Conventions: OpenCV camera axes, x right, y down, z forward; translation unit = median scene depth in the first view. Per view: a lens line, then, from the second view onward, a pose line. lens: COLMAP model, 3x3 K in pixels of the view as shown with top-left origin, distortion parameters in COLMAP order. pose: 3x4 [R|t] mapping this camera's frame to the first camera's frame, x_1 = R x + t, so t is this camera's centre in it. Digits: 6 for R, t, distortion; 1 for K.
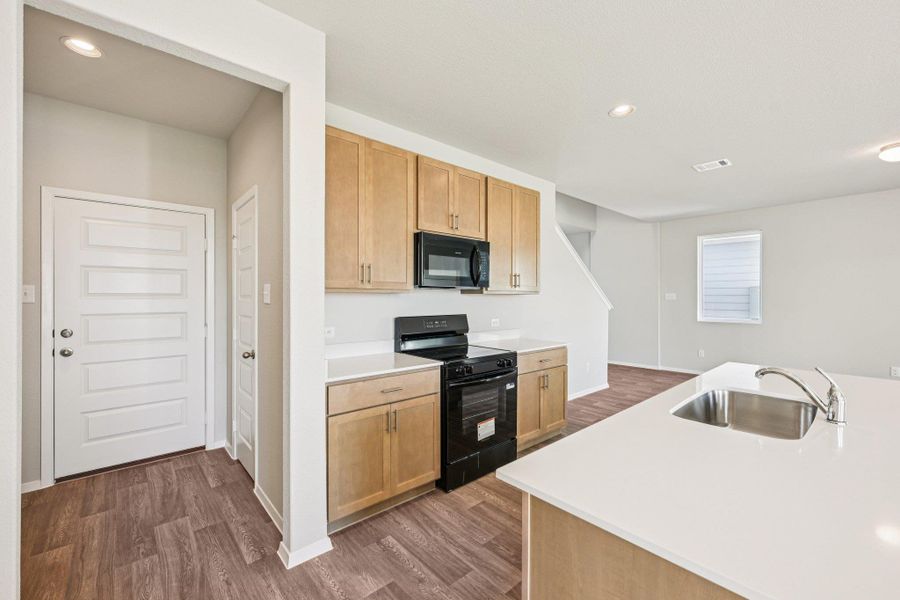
lens RADIAL K [[371.3, 0, 453.9], [0, 371.3, 296.9], [0, 0, 1]] dist [-0.000608, 0.000072]
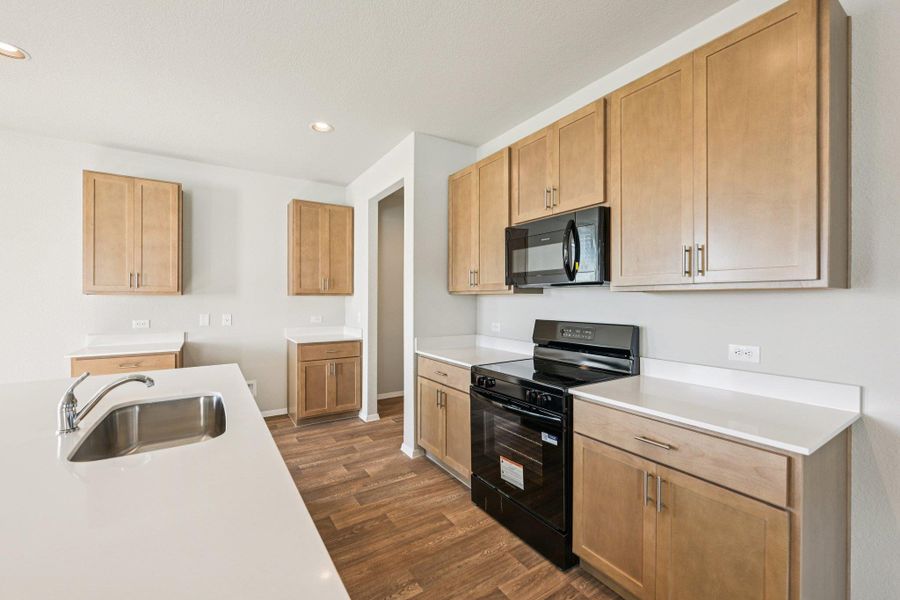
lens RADIAL K [[371.3, 0, 449.4], [0, 371.3, 296.6], [0, 0, 1]] dist [-0.000608, 0.000072]
pose [[-0.152531, -0.005439, -0.988284, 0.843206], [0.001986, 0.999981, -0.005810, 0.003099], [0.988297, -0.002849, -0.152517, 0.979131]]
